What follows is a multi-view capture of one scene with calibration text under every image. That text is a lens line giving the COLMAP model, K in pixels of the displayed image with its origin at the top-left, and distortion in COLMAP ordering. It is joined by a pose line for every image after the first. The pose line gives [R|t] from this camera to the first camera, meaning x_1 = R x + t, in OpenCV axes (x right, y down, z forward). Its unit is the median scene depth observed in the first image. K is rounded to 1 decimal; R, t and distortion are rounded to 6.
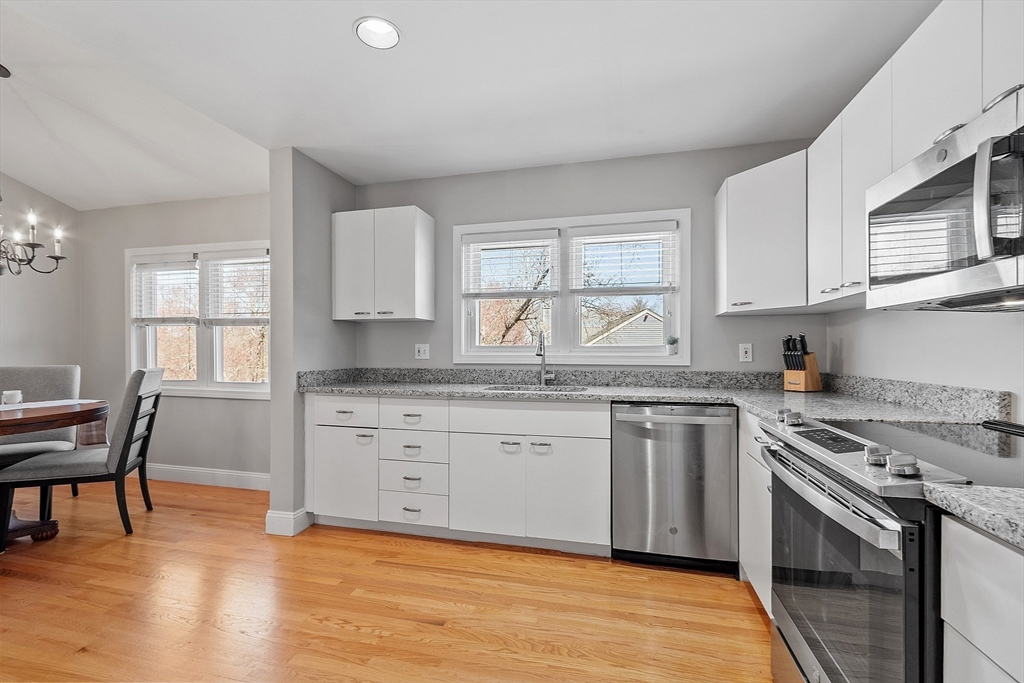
lens RADIAL K [[446.7, 0, 508.0], [0, 446.7, 352.1], [0, 0, 1]] dist [0.001202, -0.000054]
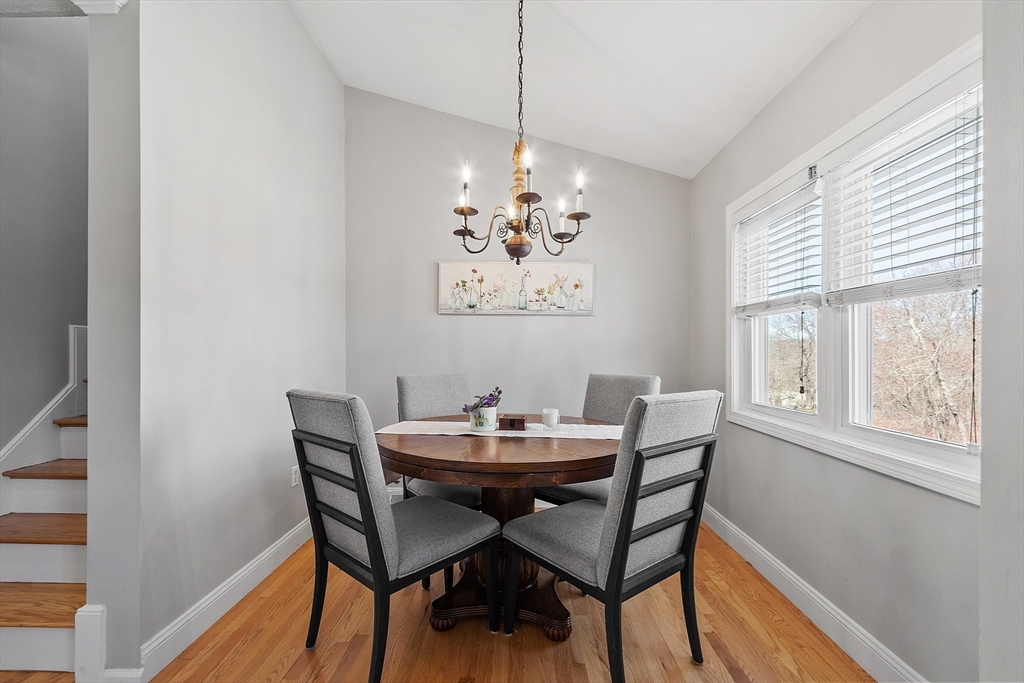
lens RADIAL K [[446.7, 0, 508.0], [0, 446.7, 352.1], [0, 0, 1]] dist [0.001202, -0.000054]
pose [[0.225326, -0.002295, -0.974281, -0.376198], [-0.006922, 0.999968, -0.003956, -0.005797], [0.974259, 0.007635, 0.225303, 0.734141]]
